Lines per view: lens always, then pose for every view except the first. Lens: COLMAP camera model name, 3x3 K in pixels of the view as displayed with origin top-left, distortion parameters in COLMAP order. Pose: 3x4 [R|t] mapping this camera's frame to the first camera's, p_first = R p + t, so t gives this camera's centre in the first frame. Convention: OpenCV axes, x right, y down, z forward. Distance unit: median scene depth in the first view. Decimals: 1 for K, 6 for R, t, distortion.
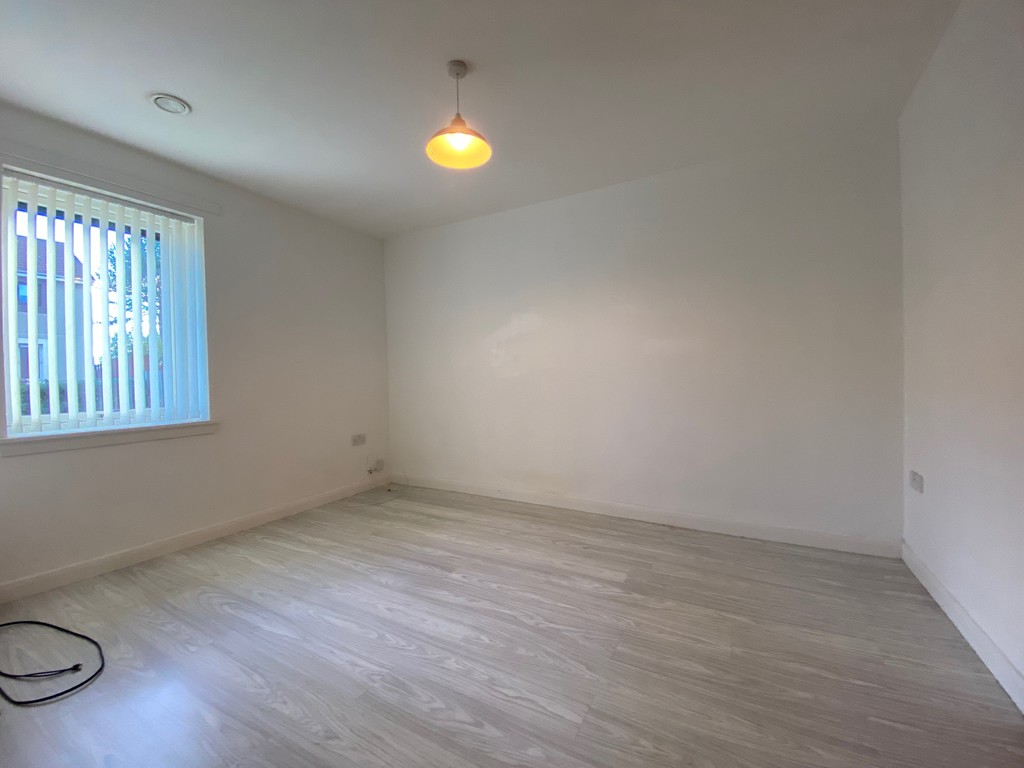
lens RADIAL K [[420.6, 0, 512.0], [0, 420.6, 384.0], [0, 0, 1]] dist [0.053337, -0.034721]
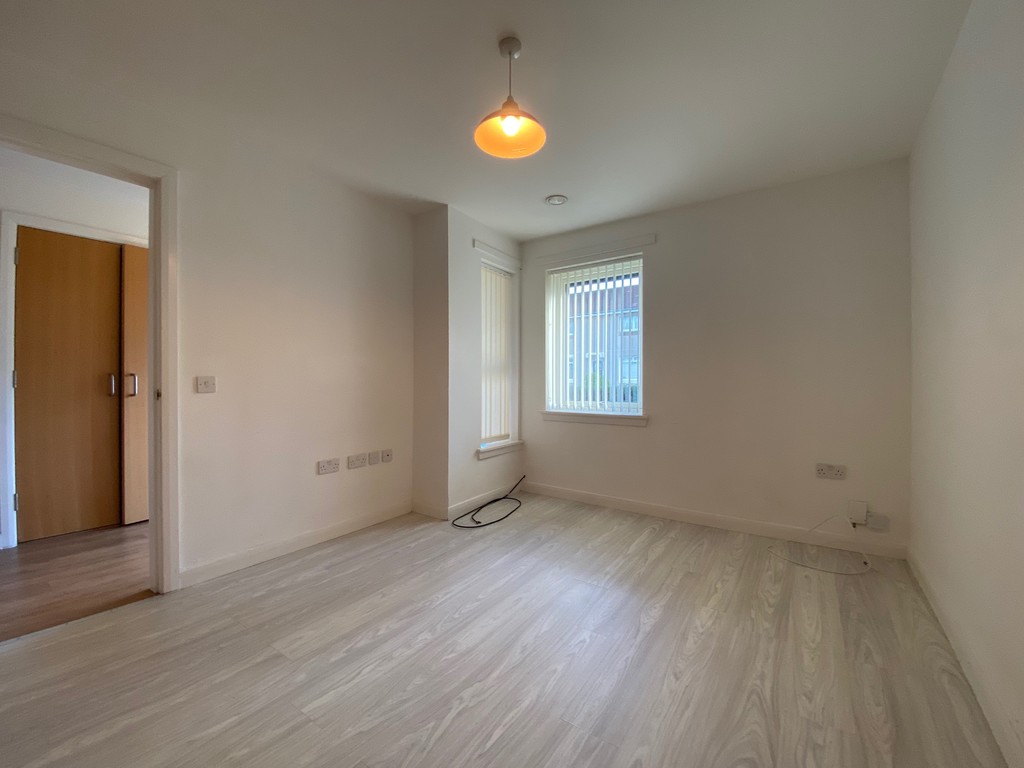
lens RADIAL K [[420.6, 0, 512.0], [0, 420.6, 384.0], [0, 0, 1]] dist [0.053337, -0.034721]
pose [[-0.116102, 0.020610, -0.993023, 0.725700], [-0.012512, 0.999675, 0.022211, -0.038022], [0.993158, 0.015003, -0.115807, 1.031453]]
